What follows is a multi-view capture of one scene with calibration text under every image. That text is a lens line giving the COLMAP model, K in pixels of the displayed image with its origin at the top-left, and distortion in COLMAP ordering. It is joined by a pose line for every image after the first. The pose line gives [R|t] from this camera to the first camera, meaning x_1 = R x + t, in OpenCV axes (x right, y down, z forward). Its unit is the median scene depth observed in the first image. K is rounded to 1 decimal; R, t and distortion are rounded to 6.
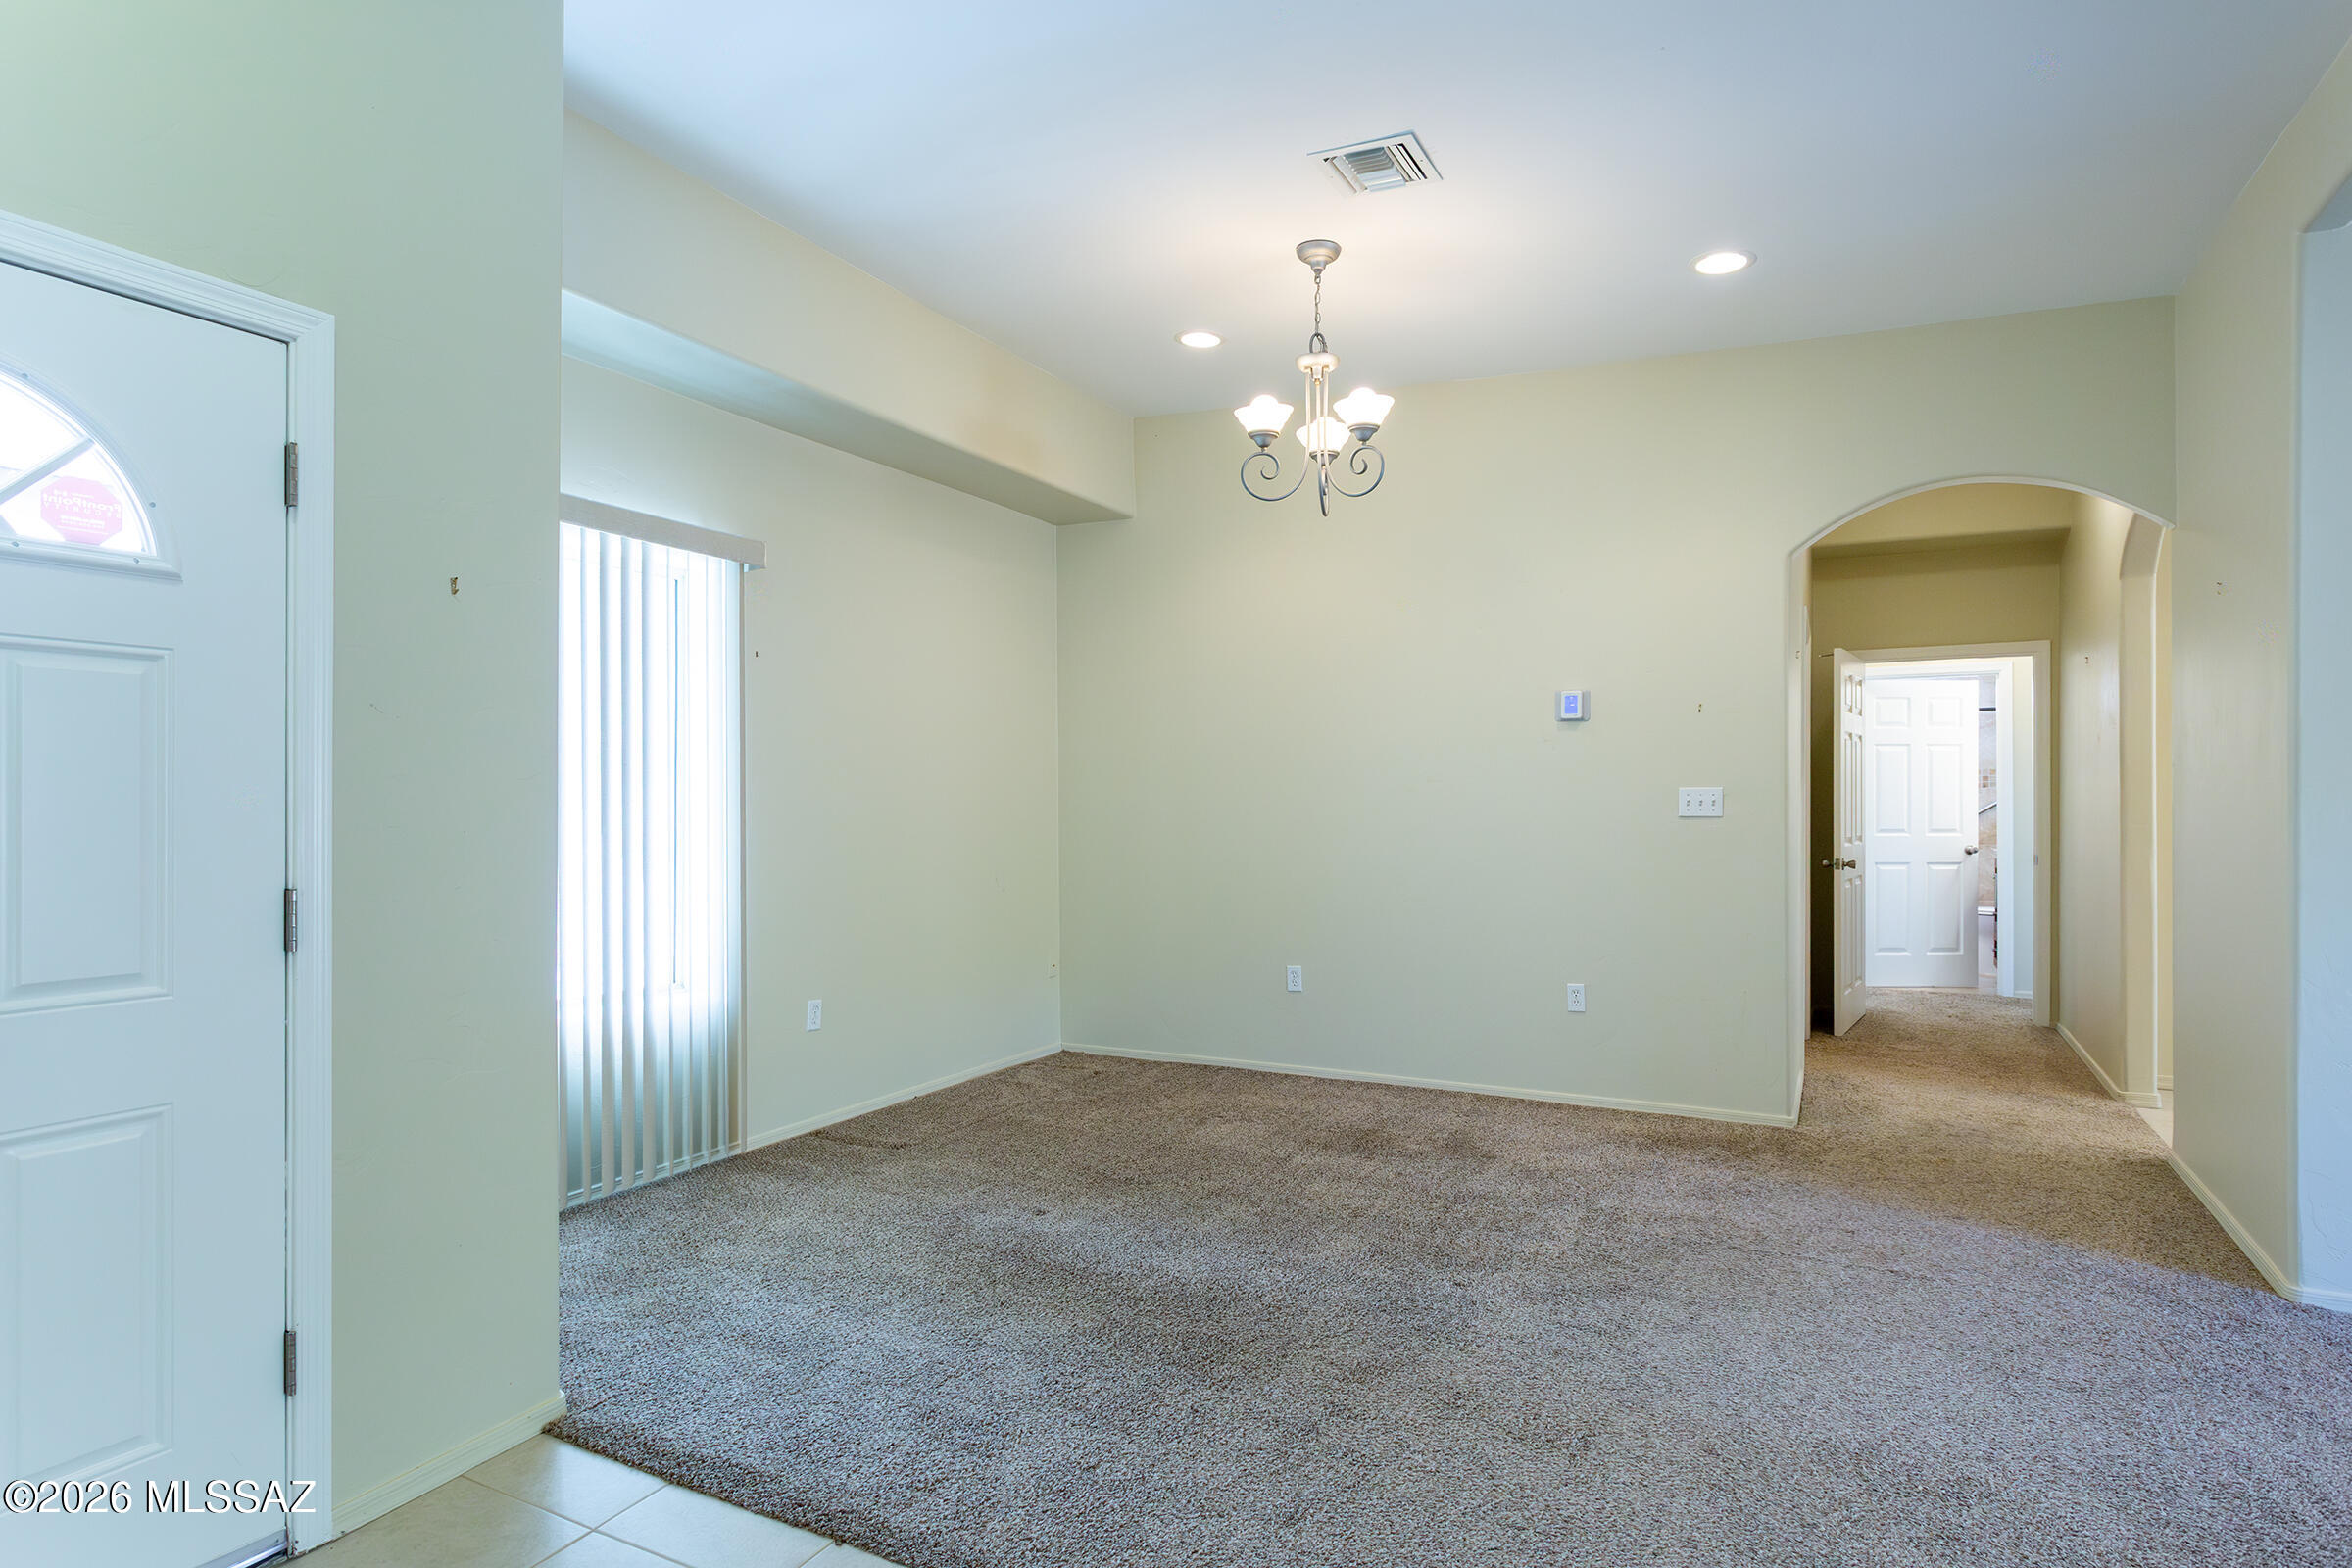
lens RADIAL K [[1275.9, 0, 1171.1], [0, 1275.9, 803.6], [0, 0, 1]] dist [-0.003631, 0.003702]
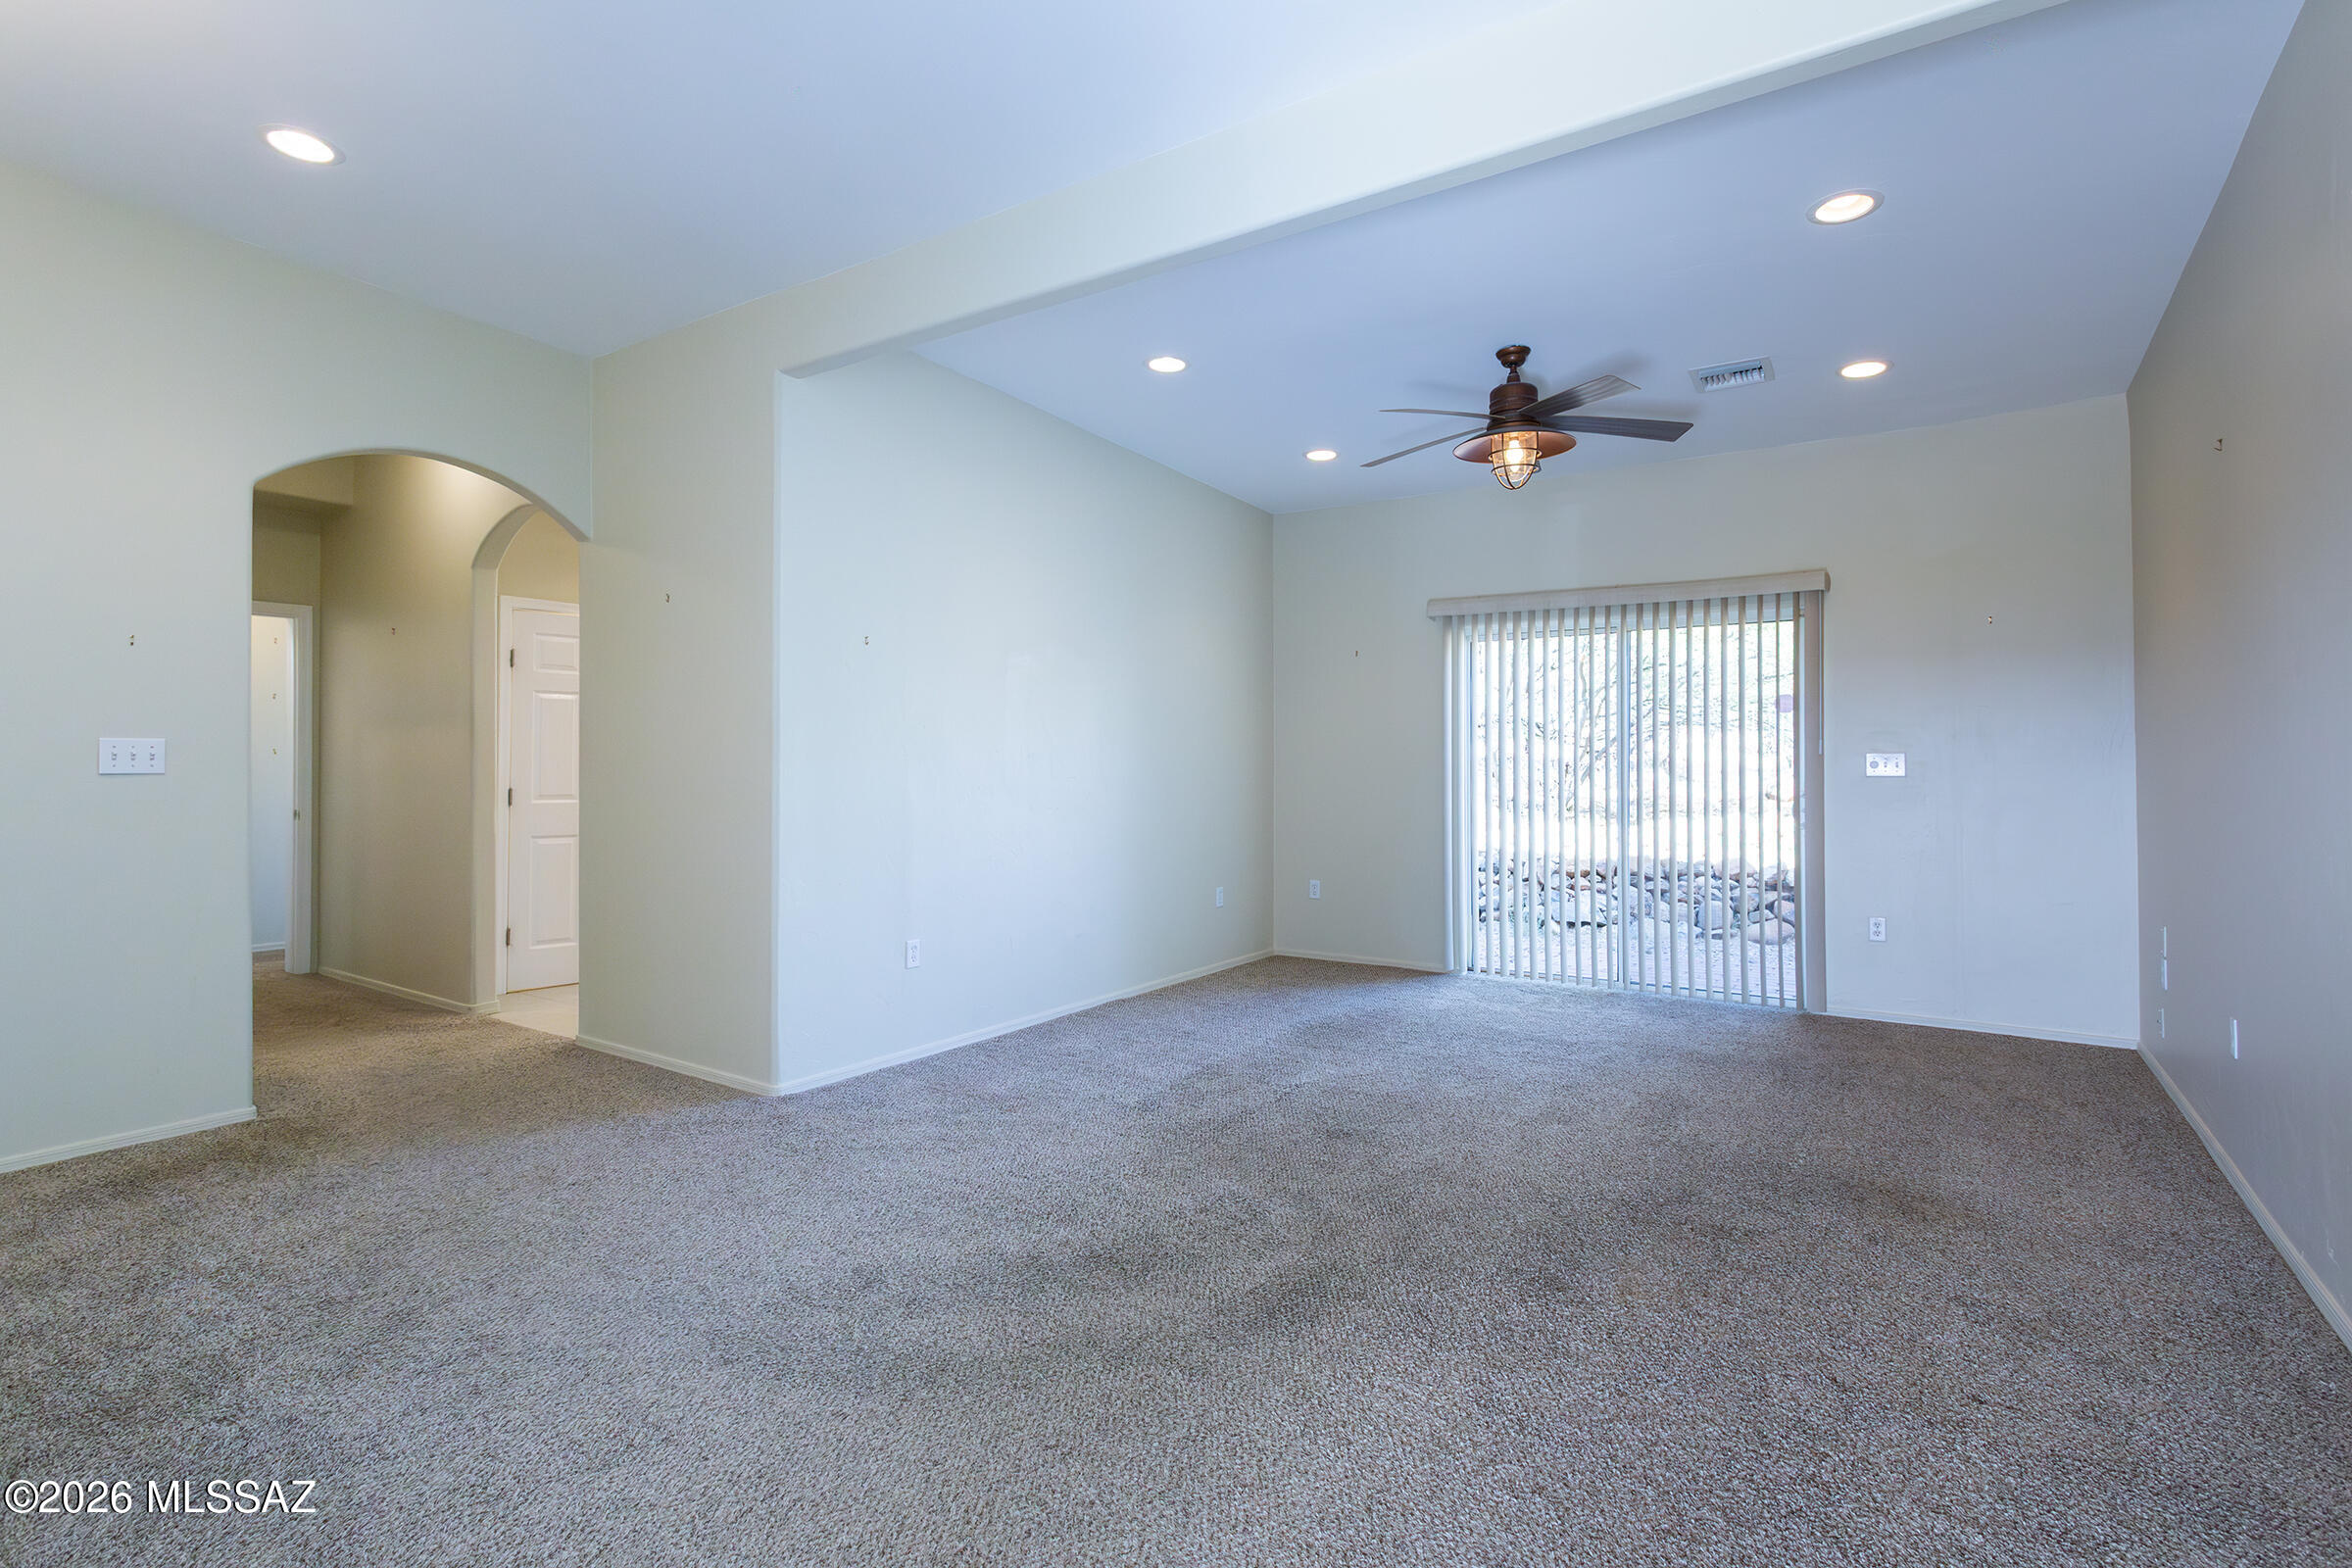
lens RADIAL K [[1157.7, 0, 1138.4], [0, 1157.7, 761.4], [0, 0, 1]] dist [0.004513, 0.000902]
pose [[0.101567, 0.001794, 0.994827, -0.297580], [0.003936, 0.999990, -0.002205, 0.007530], [-0.994821, 0.004140, 0.101559, 0.332752]]
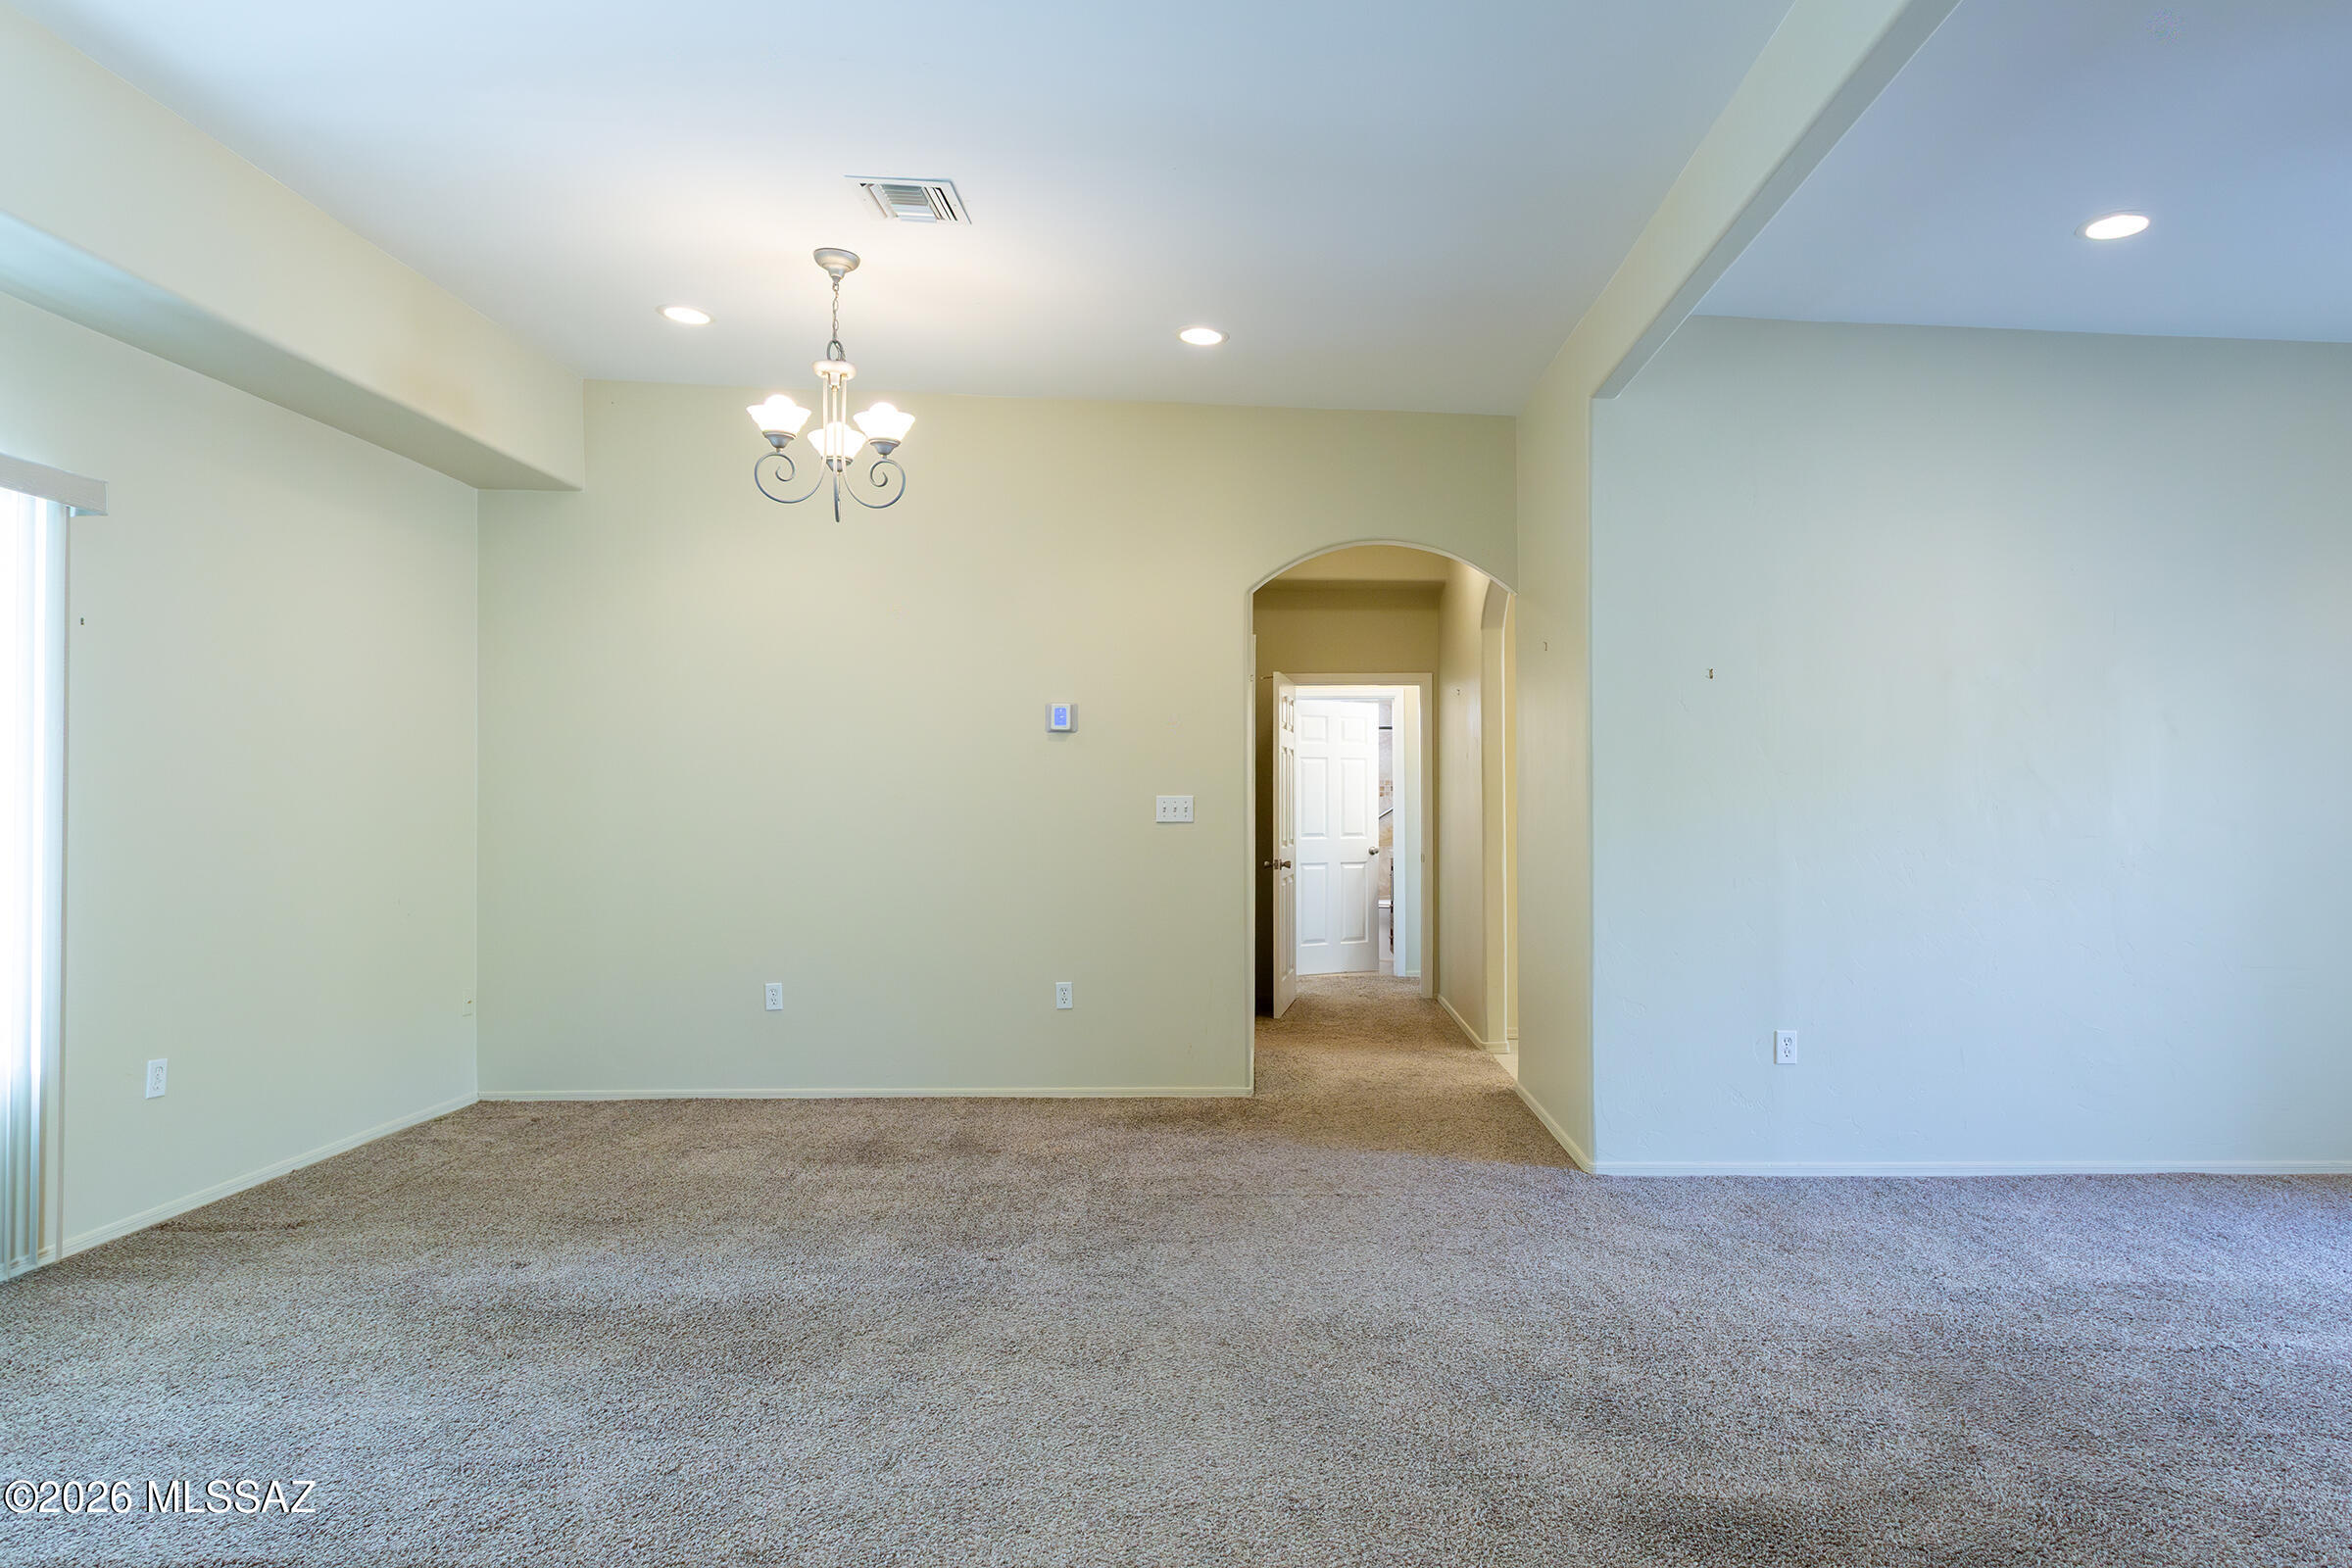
lens RADIAL K [[1402.6, 0, 1271.4], [0, 1402.6, 783.8], [0, 0, 1]] dist [0.001083, 0.000124]
pose [[0.877955, 0.007866, 0.478679, -0.106399], [0.001804, 0.999804, -0.019738, 0.001311], [-0.478740, 0.018193, 0.877768, -0.120468]]
